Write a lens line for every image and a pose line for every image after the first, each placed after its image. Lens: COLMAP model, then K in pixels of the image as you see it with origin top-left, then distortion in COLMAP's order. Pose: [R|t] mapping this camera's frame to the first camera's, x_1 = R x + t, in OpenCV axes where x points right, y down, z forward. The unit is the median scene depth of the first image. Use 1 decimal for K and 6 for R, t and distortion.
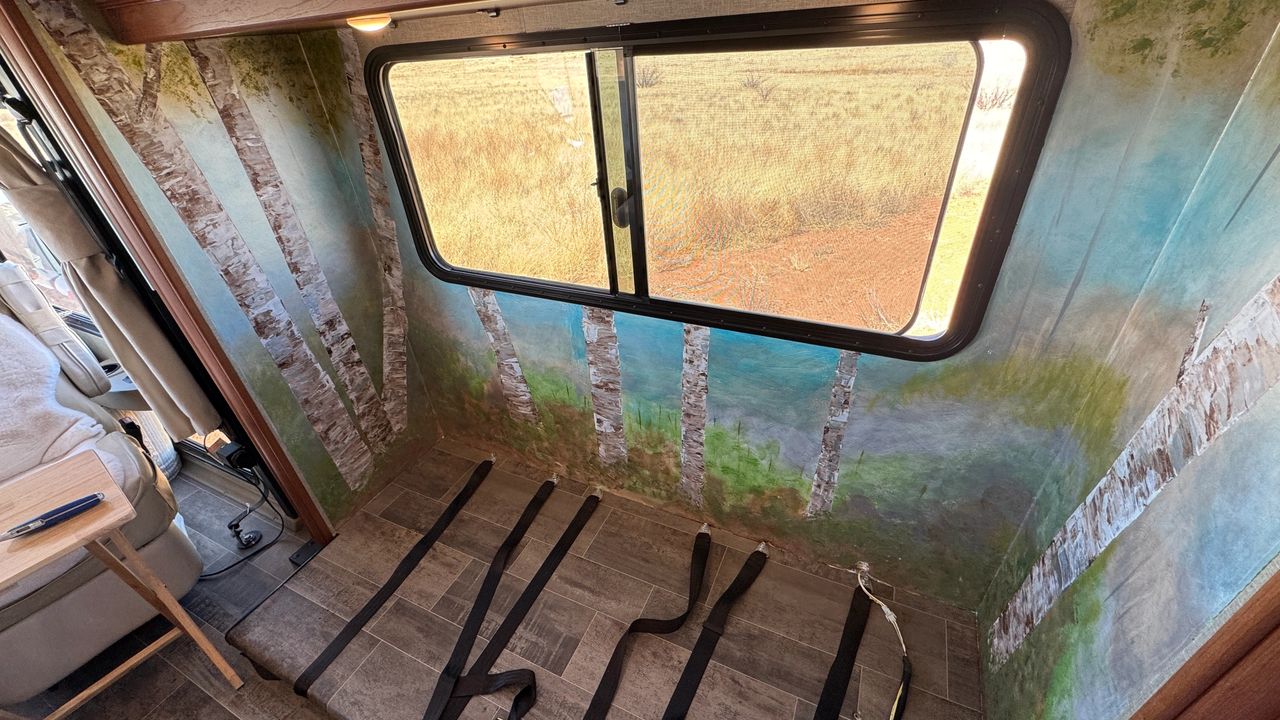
lens RADIAL K [[505.5, 0, 642.6], [0, 505.5, 356.9], [0, 0, 1]] dist [0.001229, 0.000264]
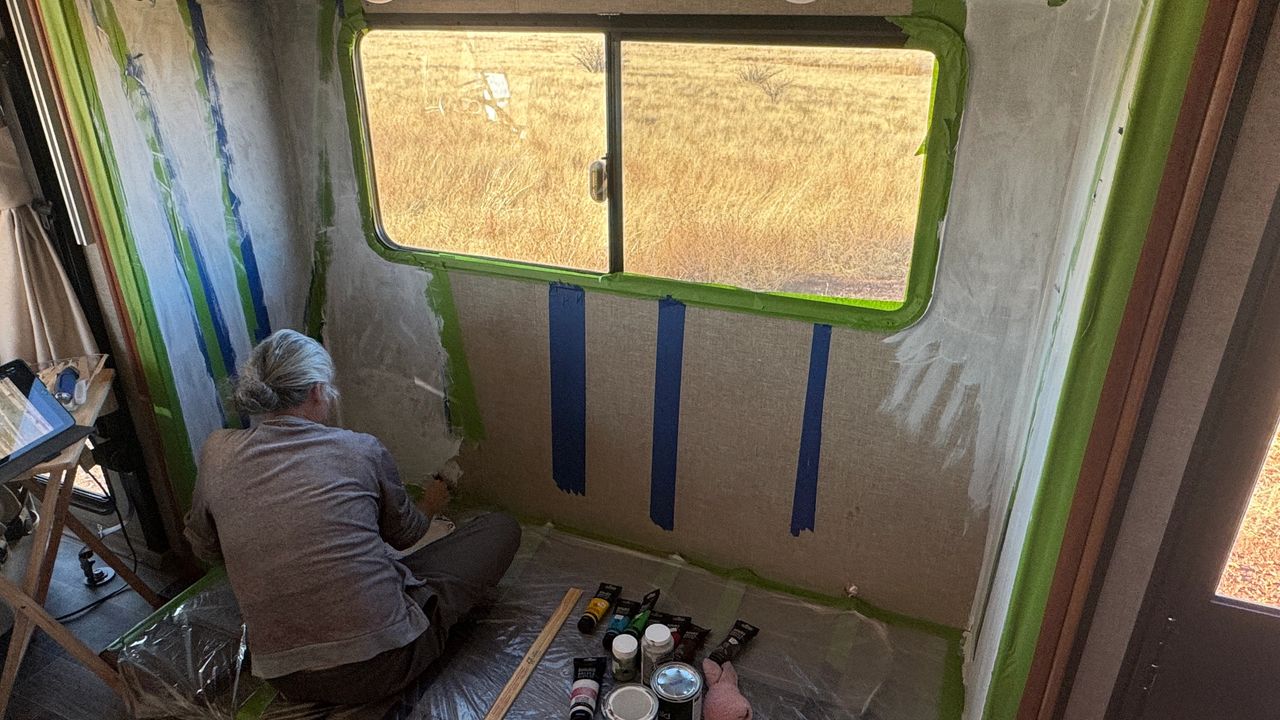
lens RADIAL K [[801.1, 0, 633.3], [0, 801.1, 353.2], [0, 0, 1]] dist [0.001312, 0.000163]
pose [[0.997319, 0.040920, 0.060667, -0.058490], [-0.031155, 0.987584, -0.153971, 0.274848], [-0.066215, 0.151668, 0.986211, -0.496722]]
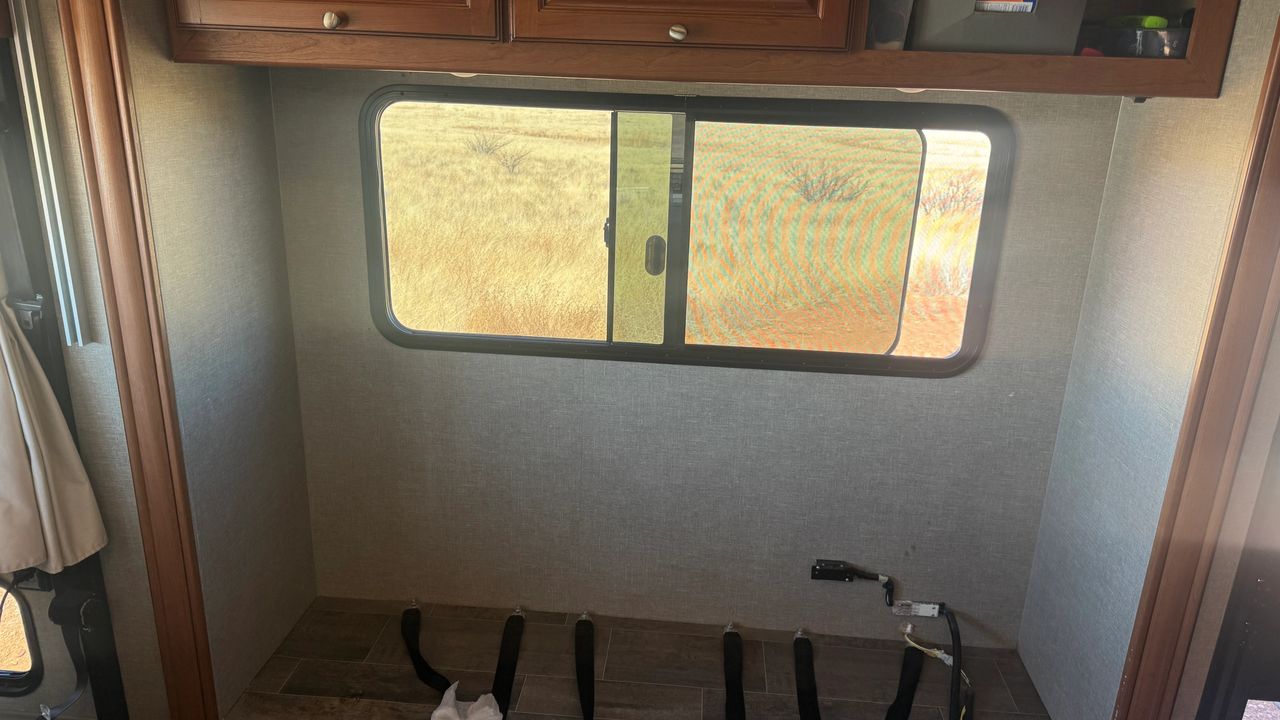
lens RADIAL K [[884.6, 0, 640.0], [0, 884.6, 360.0], [0, 0, 1]] dist [0.099939, -0.001159]
pose [[0.932978, -0.017919, 0.359487, -0.717220], [0.110017, 0.965158, -0.237417, 0.324230], [-0.342707, 0.261055, 0.902442, -0.529787]]
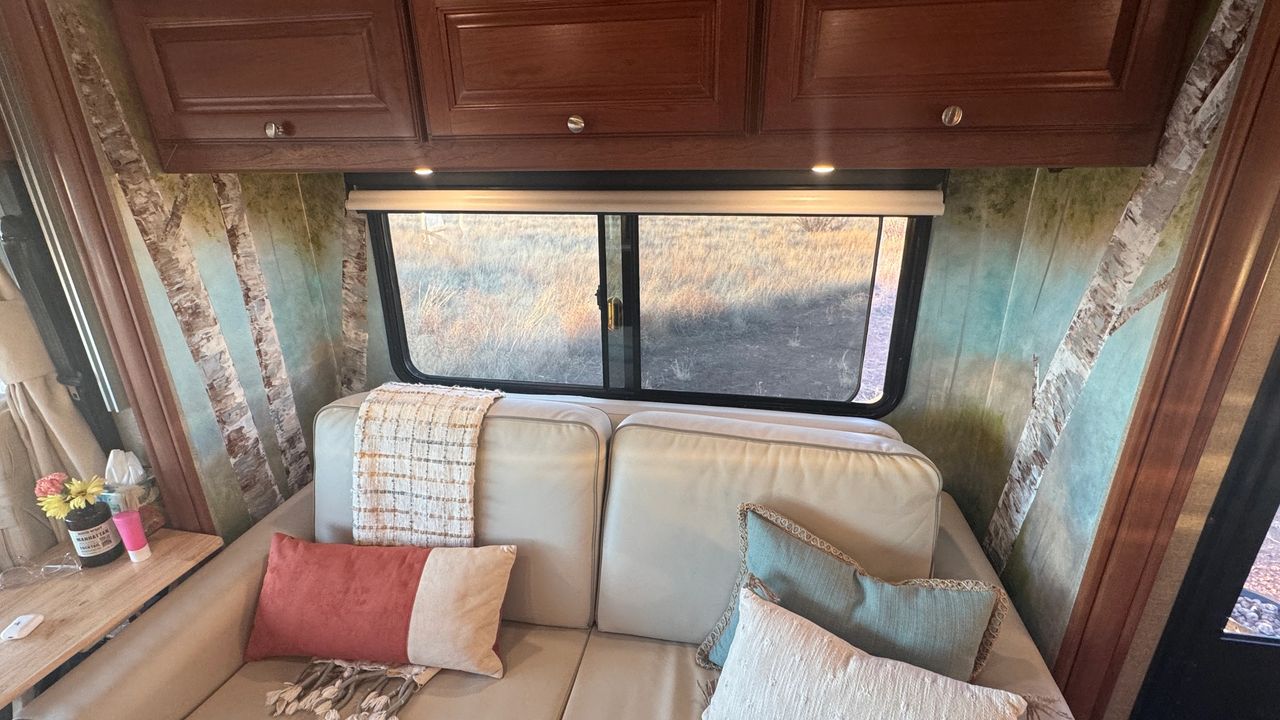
lens RADIAL K [[573.8, 0, 640.0], [0, 573.8, 360.0], [0, 0, 1]] dist [0.011459, -0.000266]
pose [[0.963990, -0.040482, 0.262839, -0.352310], [0.098632, 0.972281, -0.211994, 0.101321], [-0.246972, 0.230285, 0.941262, -0.251885]]
